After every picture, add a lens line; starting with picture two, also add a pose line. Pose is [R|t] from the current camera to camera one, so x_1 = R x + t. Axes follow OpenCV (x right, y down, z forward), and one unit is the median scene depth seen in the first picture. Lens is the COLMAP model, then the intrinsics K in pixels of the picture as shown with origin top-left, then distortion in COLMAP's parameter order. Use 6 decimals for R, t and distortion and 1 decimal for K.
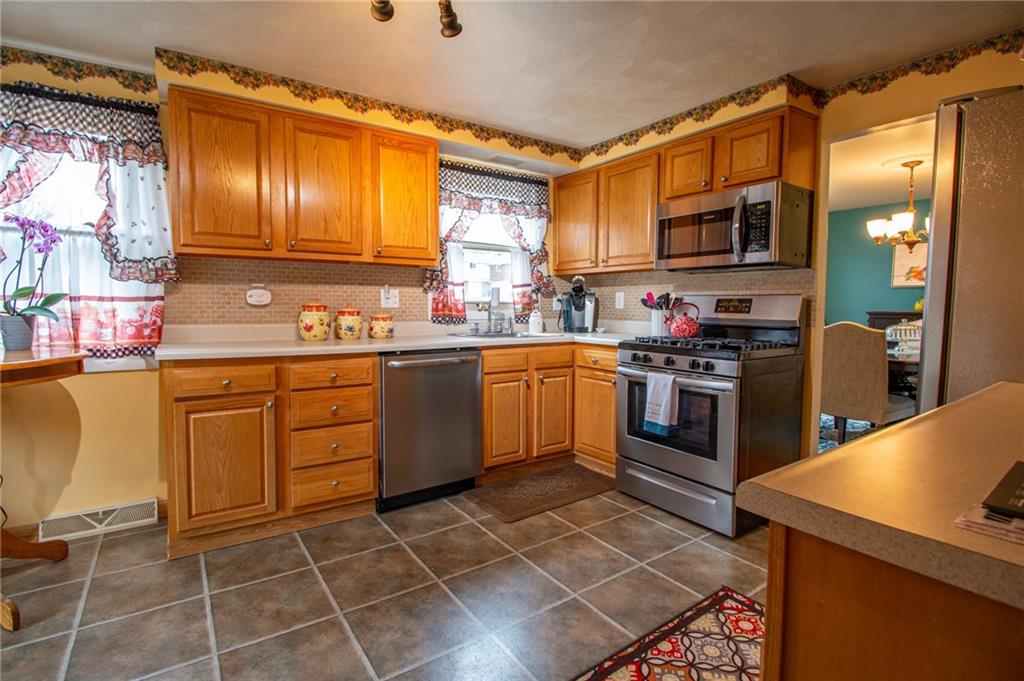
lens RADIAL K [[492.5, 0, 507.4], [0, 492.5, 335.7], [0, 0, 1]] dist [-0.001236, -0.007511]
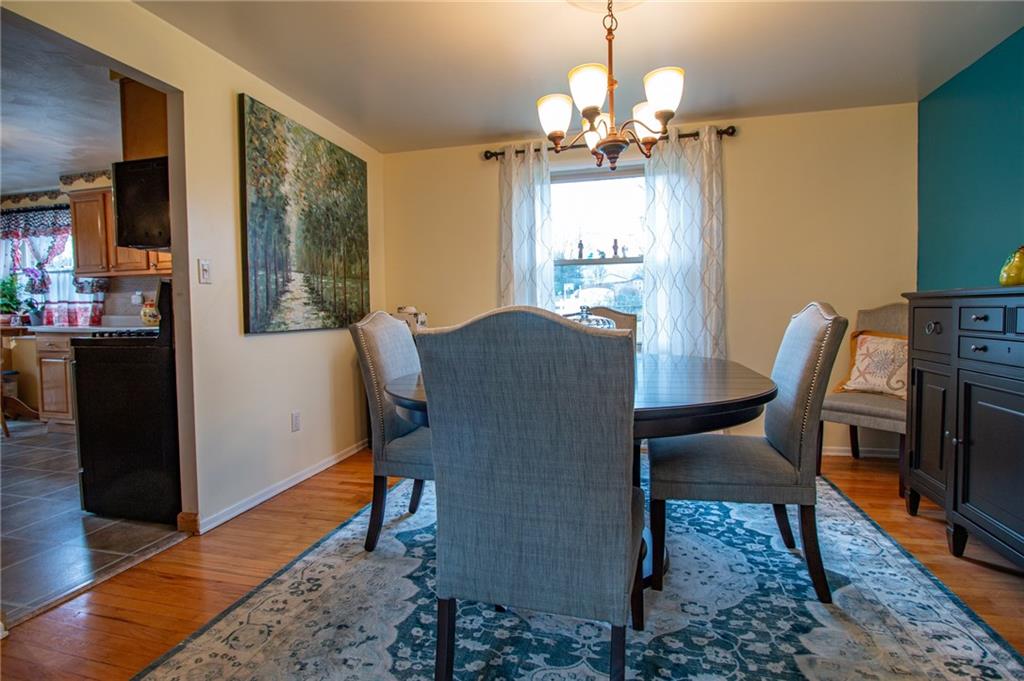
lens RADIAL K [[492.5, 0, 504.0], [0, 492.5, 331.4], [0, 0, 1]] dist [-0.001236, -0.007511]
pose [[0.663269, 0.022215, -0.748051, 1.560957], [-0.027811, 0.999601, 0.005025, -0.012742], [0.747864, 0.017471, 0.663622, 0.819207]]
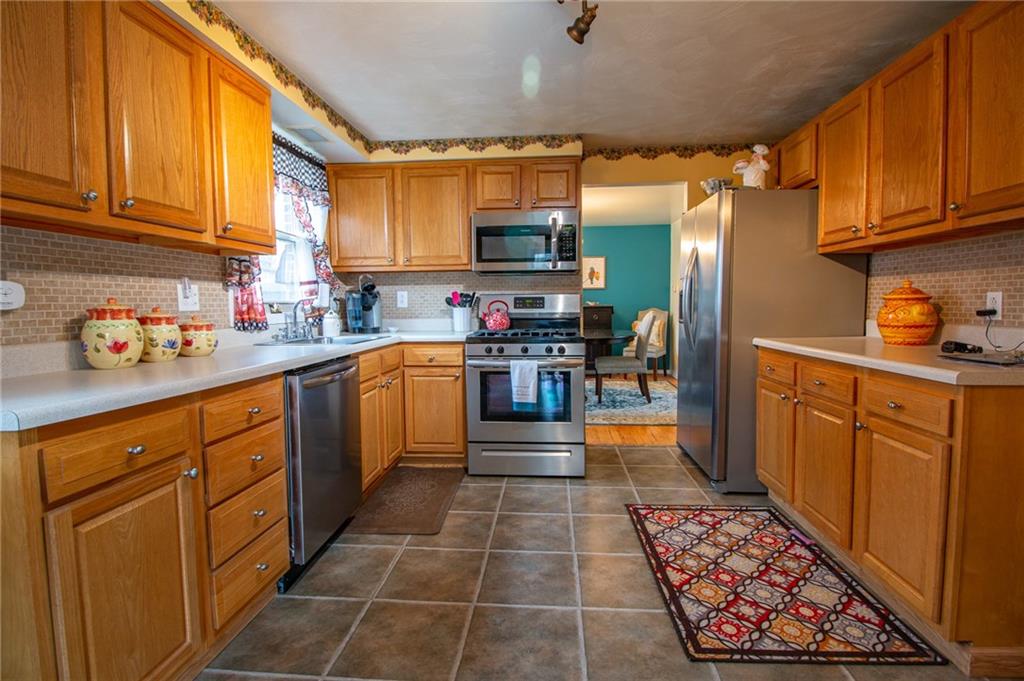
lens RADIAL K [[492.5, 0, 510.2], [0, 492.5, 335.4], [0, 0, 1]] dist [-0.001236, -0.007511]
pose [[0.626623, -0.061653, 0.776880, -0.563794], [0.062352, 0.997636, 0.028879, -0.017248], [-0.776824, 0.030344, 0.628986, 0.256451]]
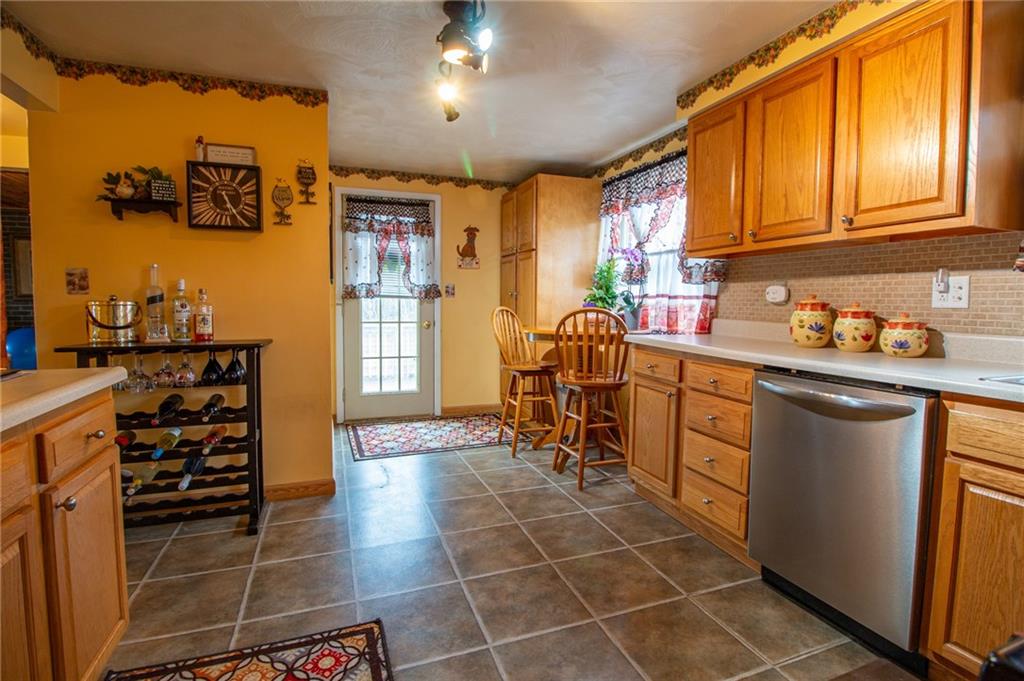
lens RADIAL K [[492.5, 0, 510.2], [0, 492.5, 333.3], [0, 0, 1]] dist [-0.001236, -0.007511]
pose [[-0.243118, 0.060013, -0.968139, 0.509886], [-0.068066, 0.994568, 0.078744, -0.043173], [0.967606, 0.085041, -0.237713, 0.734698]]
